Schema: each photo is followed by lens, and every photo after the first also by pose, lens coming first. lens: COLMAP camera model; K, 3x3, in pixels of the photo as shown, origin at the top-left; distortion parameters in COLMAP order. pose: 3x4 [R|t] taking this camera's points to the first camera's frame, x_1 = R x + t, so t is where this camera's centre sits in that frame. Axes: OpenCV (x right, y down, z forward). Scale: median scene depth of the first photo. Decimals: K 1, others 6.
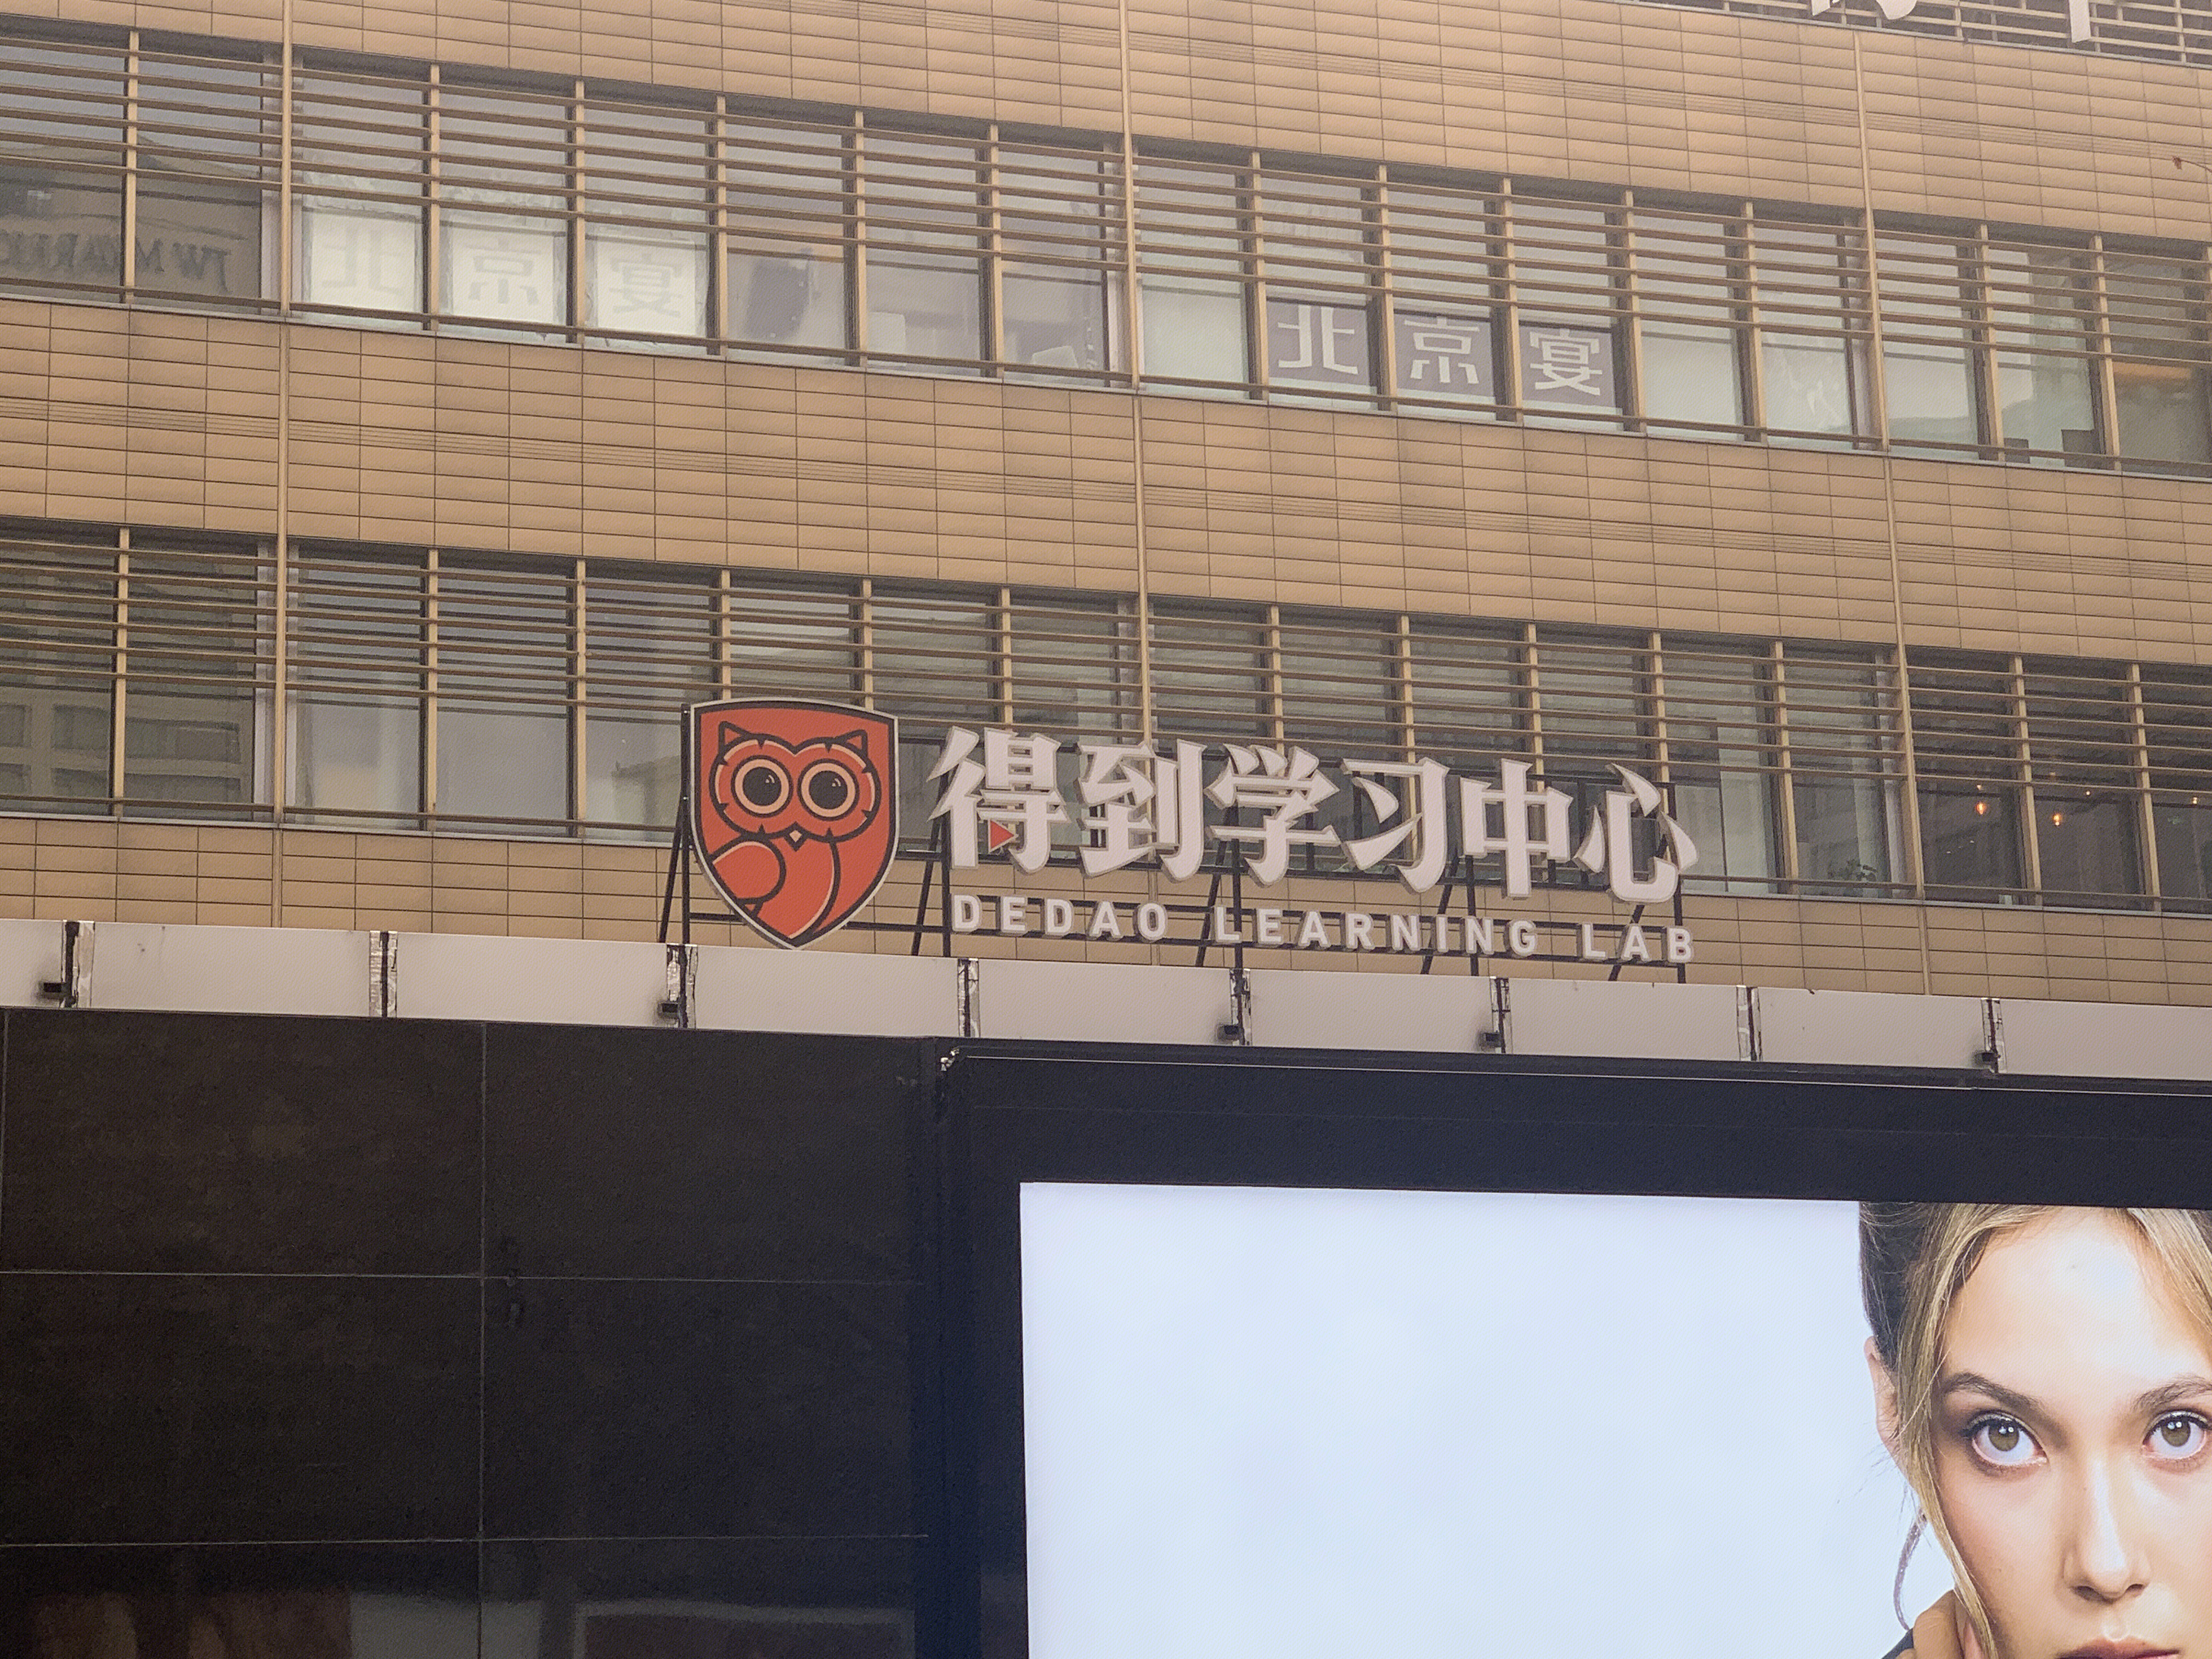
lens RADIAL K [[4312.2, 0, 1106.0], [0, 4312.2, 829.5], [0, 0, 1]] dist [-0.078590, 3.364421]
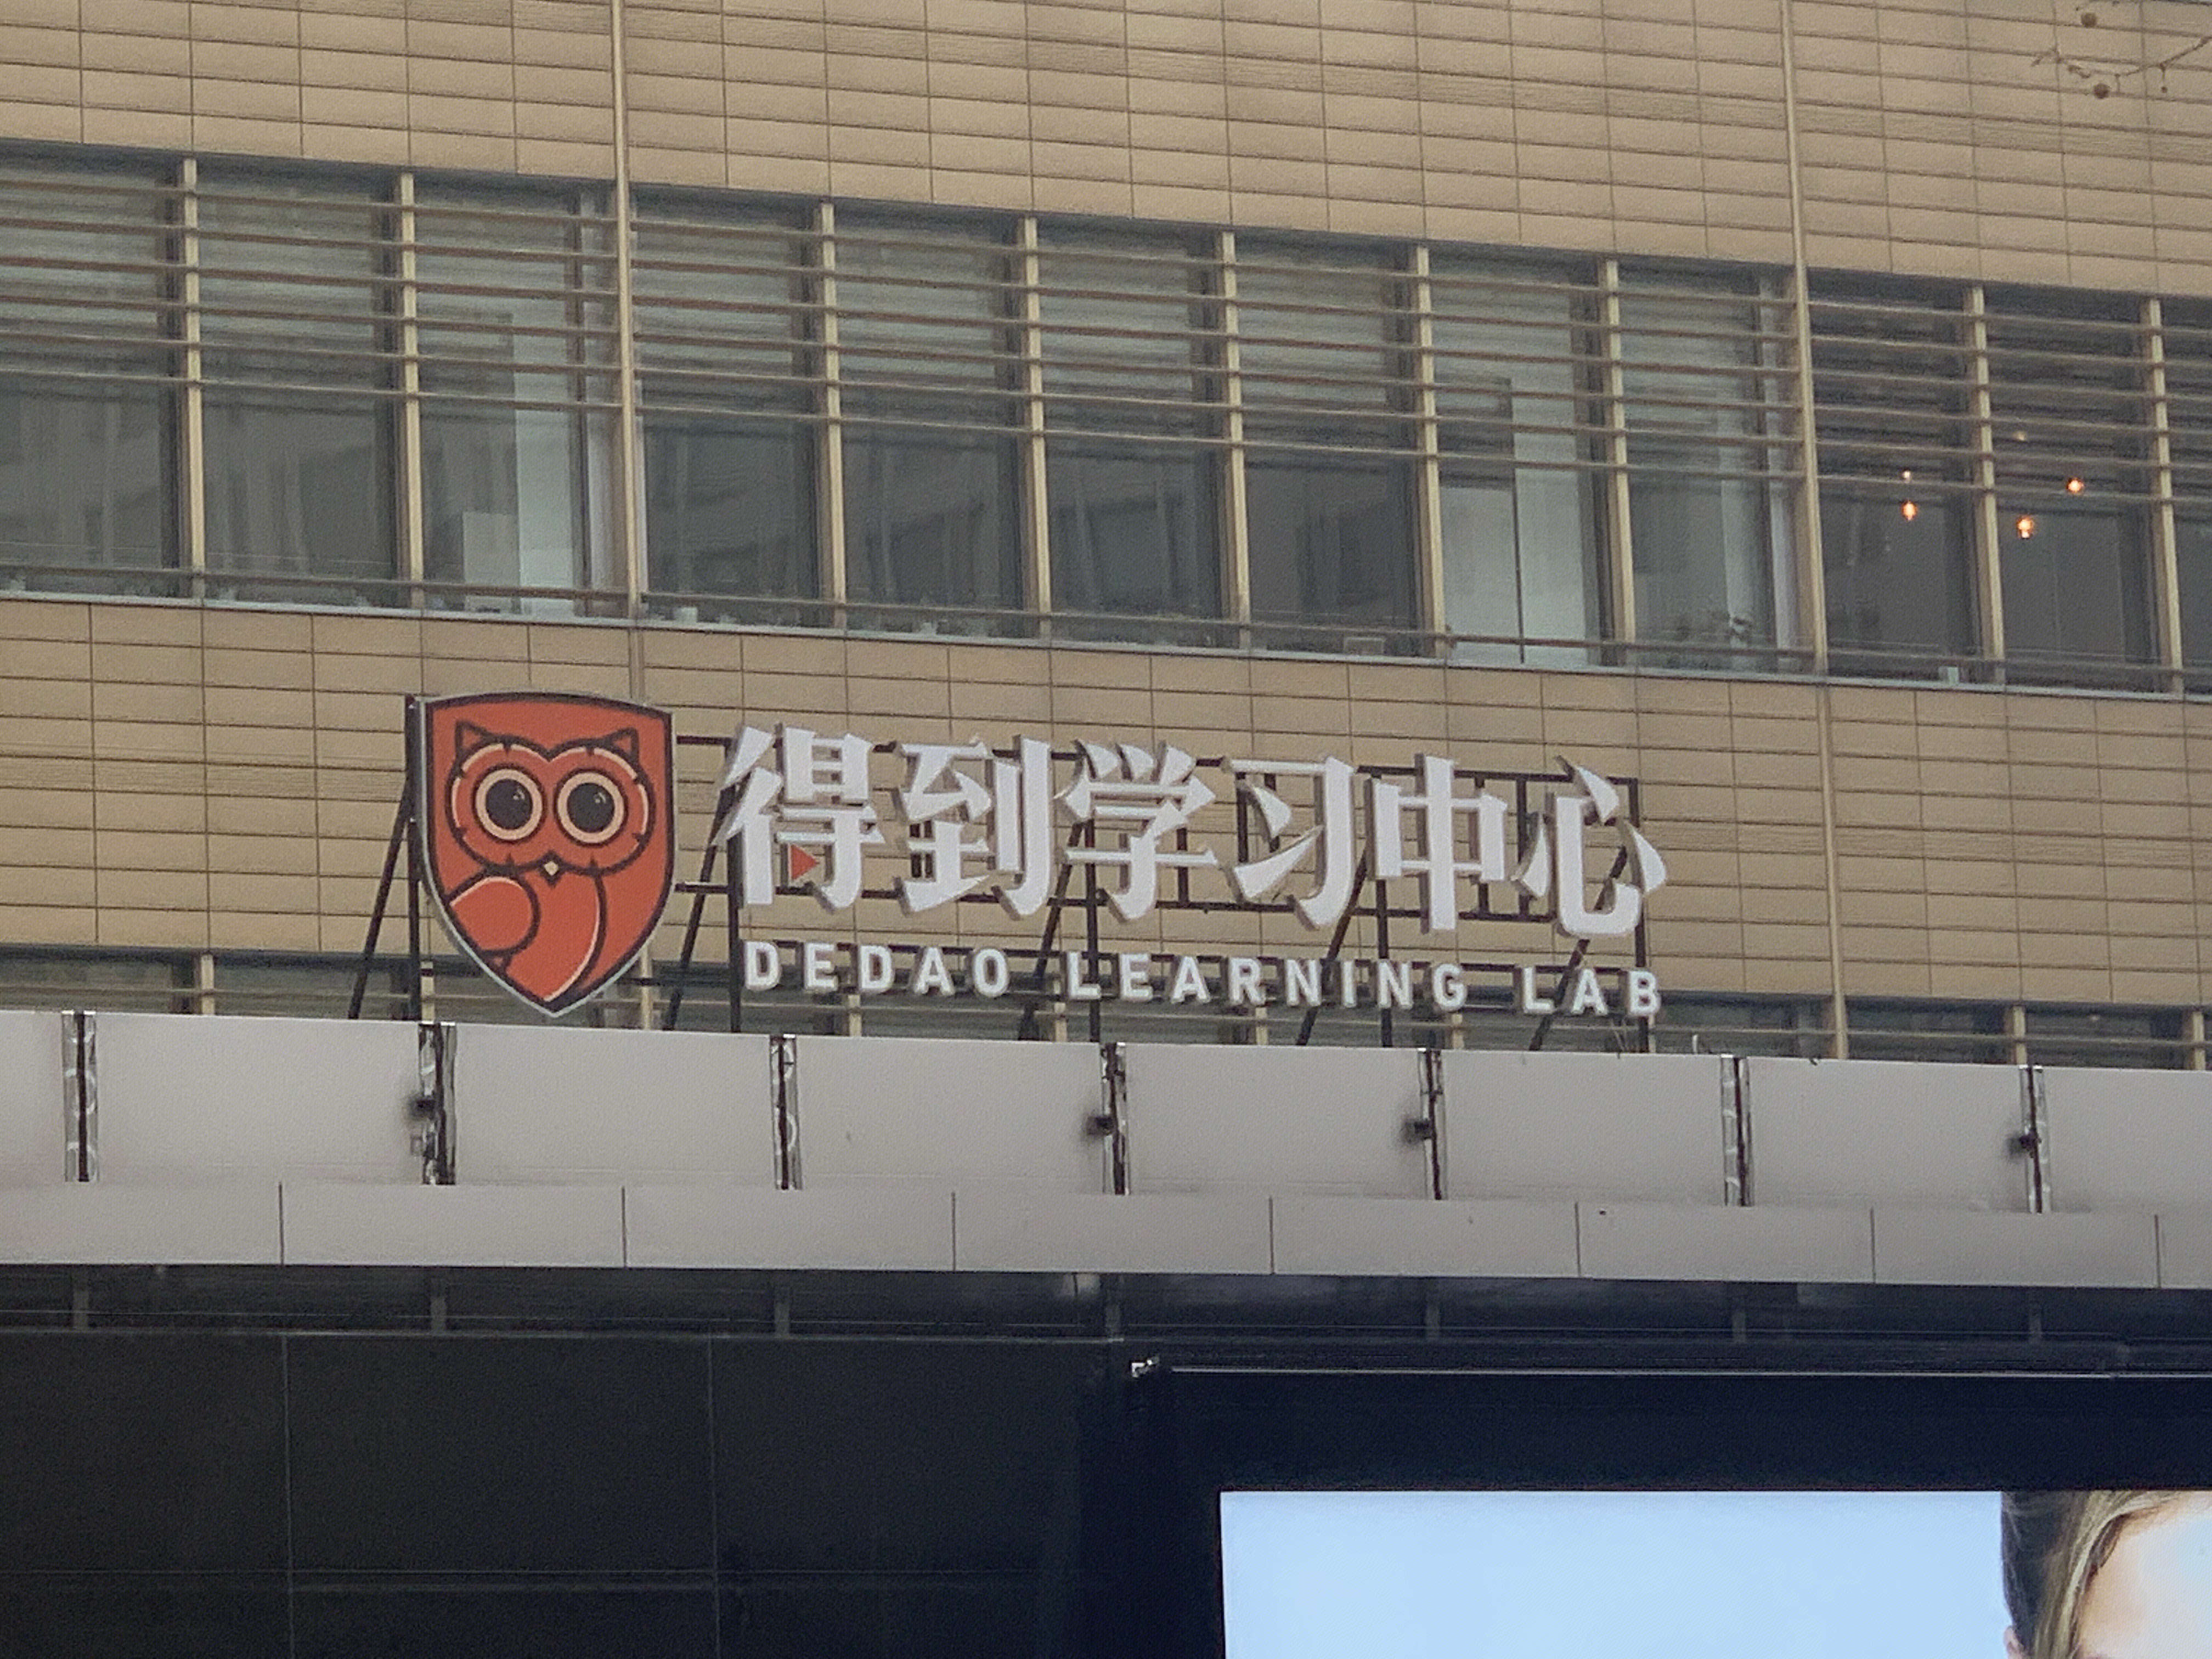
lens RADIAL K [[8379.2, 0, 1106.0], [0, 8379.2, 829.5], [0, 0, 1]] dist [0.102765, -1.200521]
pose [[0.992773, 0.012311, 0.119375, -0.145534], [-0.021019, 0.997186, 0.071964, -0.110747], [-0.118154, -0.073953, 0.990238, -0.487626]]
